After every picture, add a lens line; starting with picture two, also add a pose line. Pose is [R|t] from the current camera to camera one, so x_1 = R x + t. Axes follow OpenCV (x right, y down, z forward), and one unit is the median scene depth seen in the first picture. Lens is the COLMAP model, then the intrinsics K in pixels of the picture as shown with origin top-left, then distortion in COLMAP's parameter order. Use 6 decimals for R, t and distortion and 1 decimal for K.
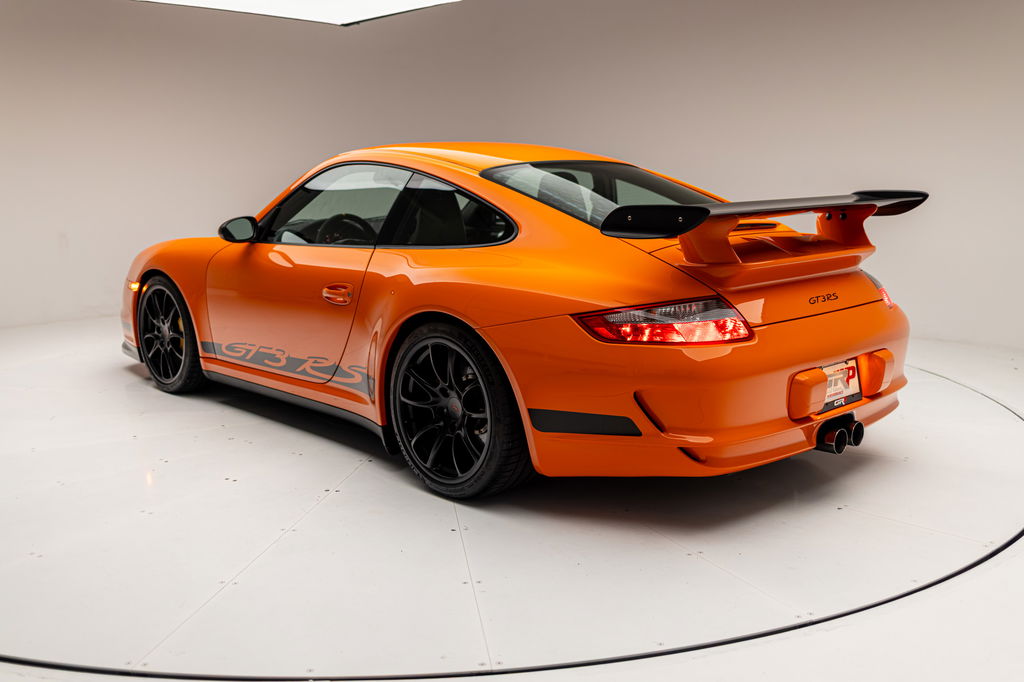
lens RADIAL K [[1001.5, 0, 513.2], [0, 1001.5, 323.1], [0, 0, 1]] dist [0.011721, 0.007273]
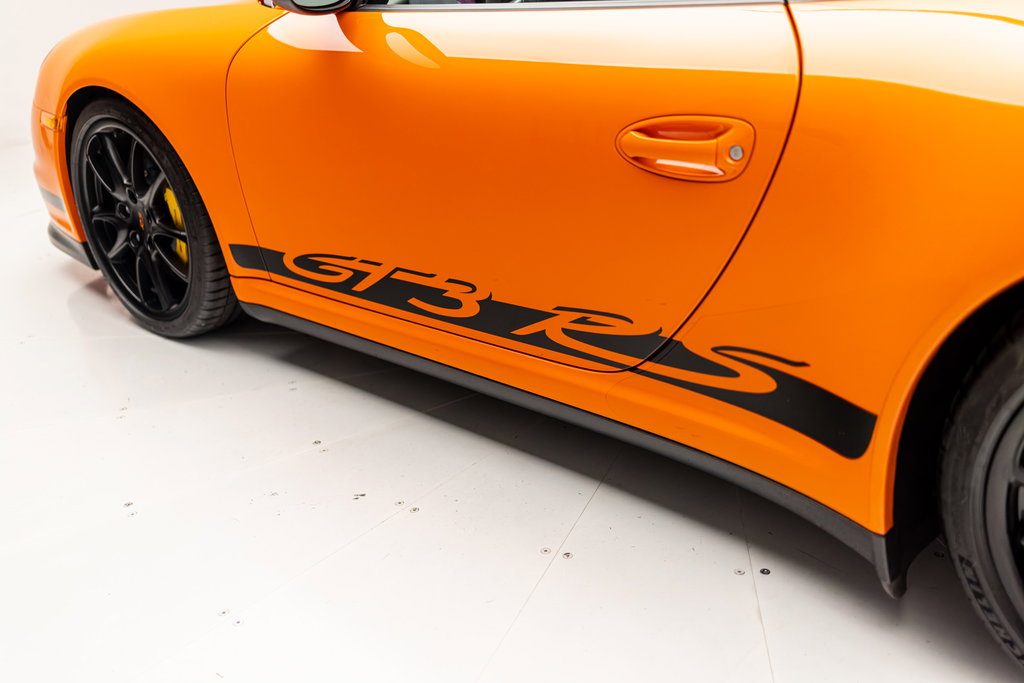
lens RADIAL K [[1001.5, 0, 513.2], [0, 1001.5, 323.6], [0, 0, 1]] dist [0.011721, 0.007273]
pose [[0.994706, -0.086899, 0.054844, -0.221516], [0.071640, 0.969074, 0.236144, -0.048561], [-0.073668, -0.230964, 0.970169, 0.563565]]
